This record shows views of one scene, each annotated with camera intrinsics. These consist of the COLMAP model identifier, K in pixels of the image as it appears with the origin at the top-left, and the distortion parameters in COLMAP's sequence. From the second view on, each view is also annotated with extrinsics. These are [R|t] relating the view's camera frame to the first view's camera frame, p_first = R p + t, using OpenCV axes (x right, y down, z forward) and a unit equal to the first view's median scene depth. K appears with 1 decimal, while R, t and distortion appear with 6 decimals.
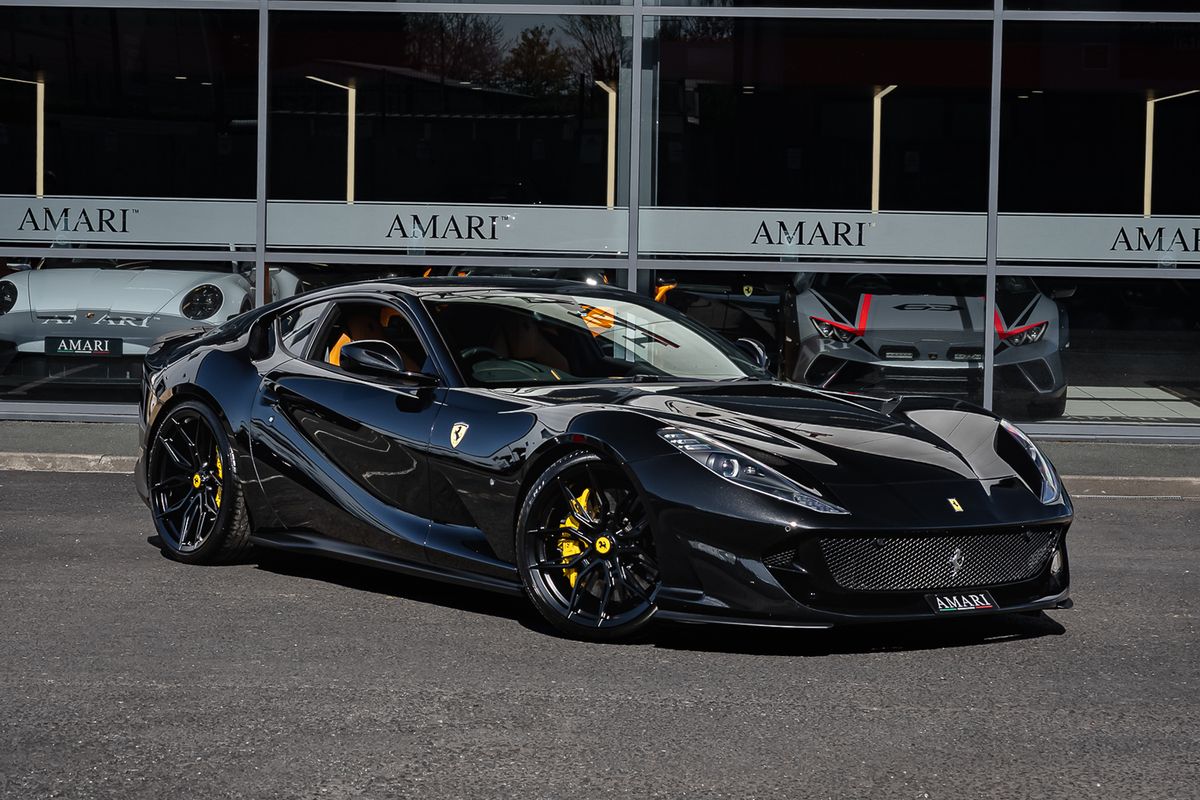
lens RADIAL K [[2687.4, 0, 600.0], [0, 2687.4, 400.0], [0, 0, 1]] dist [0.012792, 0.169684]
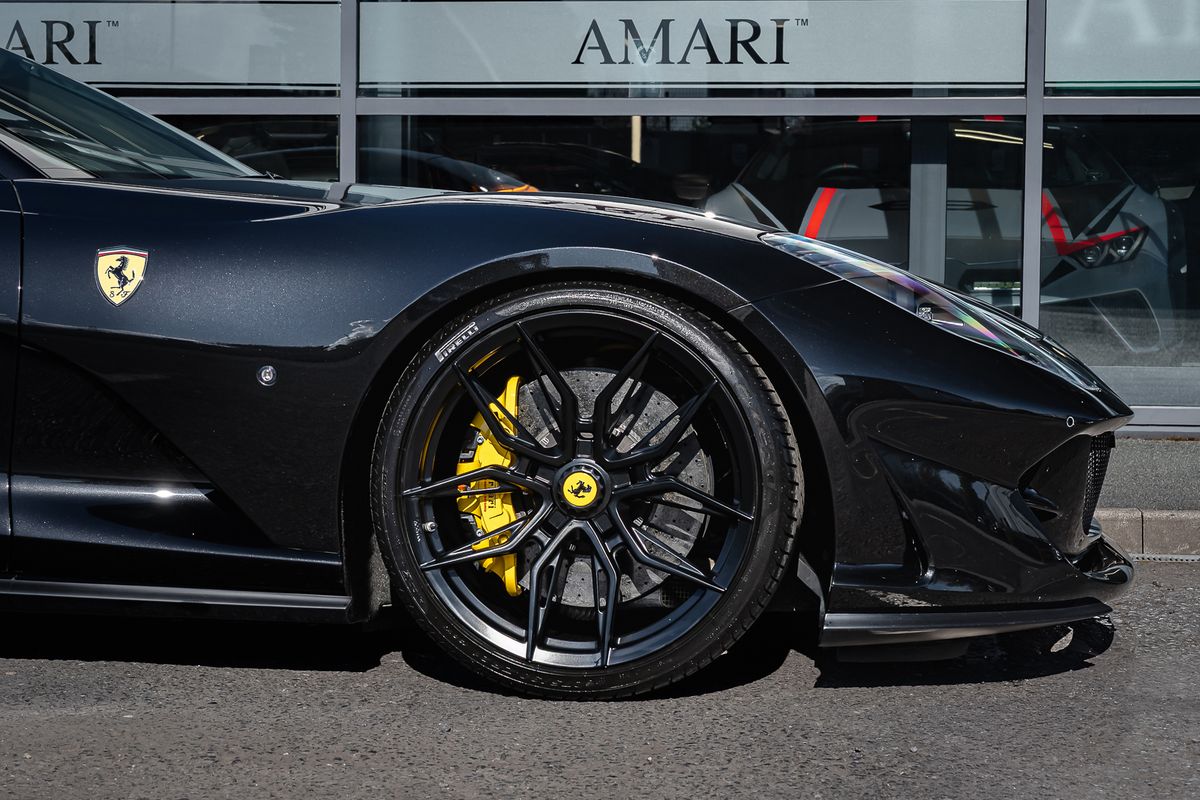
lens RADIAL K [[2431.3, 0, 565.3], [0, 2431.3, 376.4], [0, 0, 1]] dist [0.038525, -0.026903]
pose [[0.997497, -0.005169, -0.070524, 0.088598], [0.003983, 0.999848, -0.016945, 0.010906], [0.070600, 0.016622, 0.997366, 0.530259]]
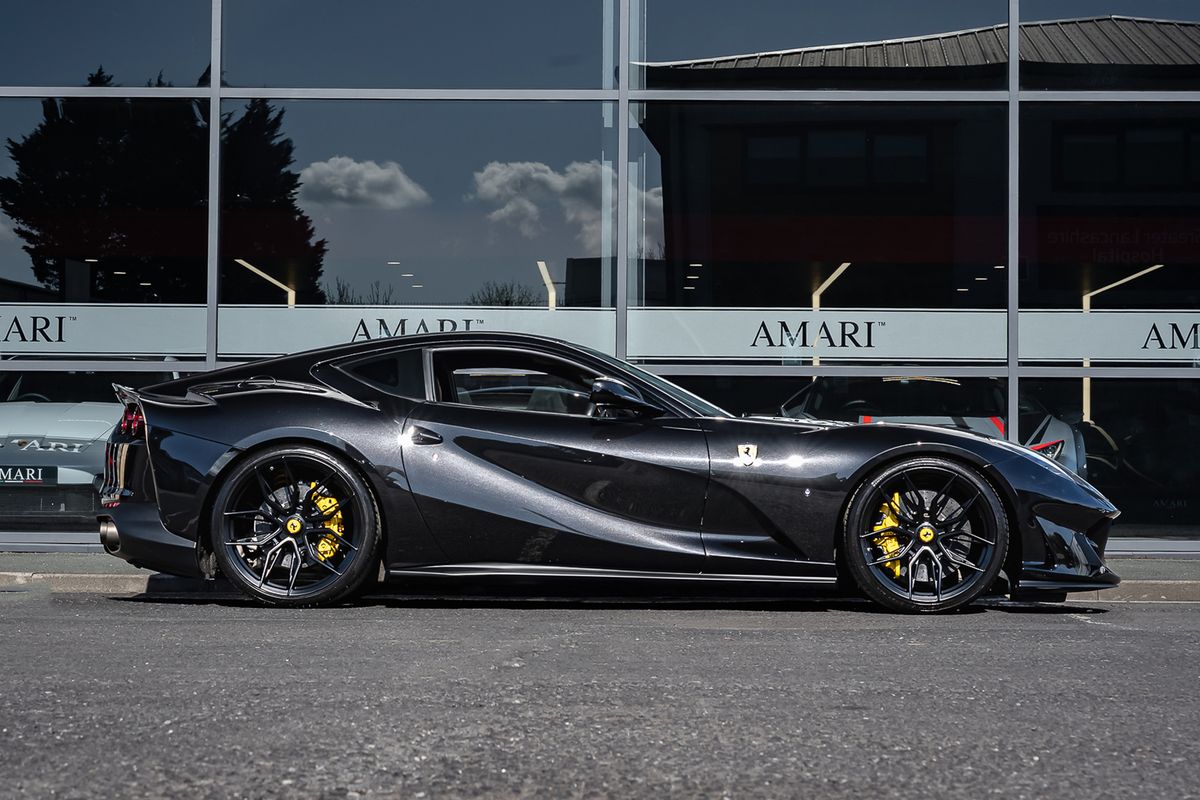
lens RADIAL K [[2546.7, 0, 600.0], [0, 2546.7, 400.0], [0, 0, 1]] dist [0.046198, -0.307553]
pose [[0.999391, -0.009586, 0.033566, -0.024309], [0.012798, 0.995220, -0.096820, 0.043533], [-0.032477, 0.097191, 0.994736, 0.141860]]
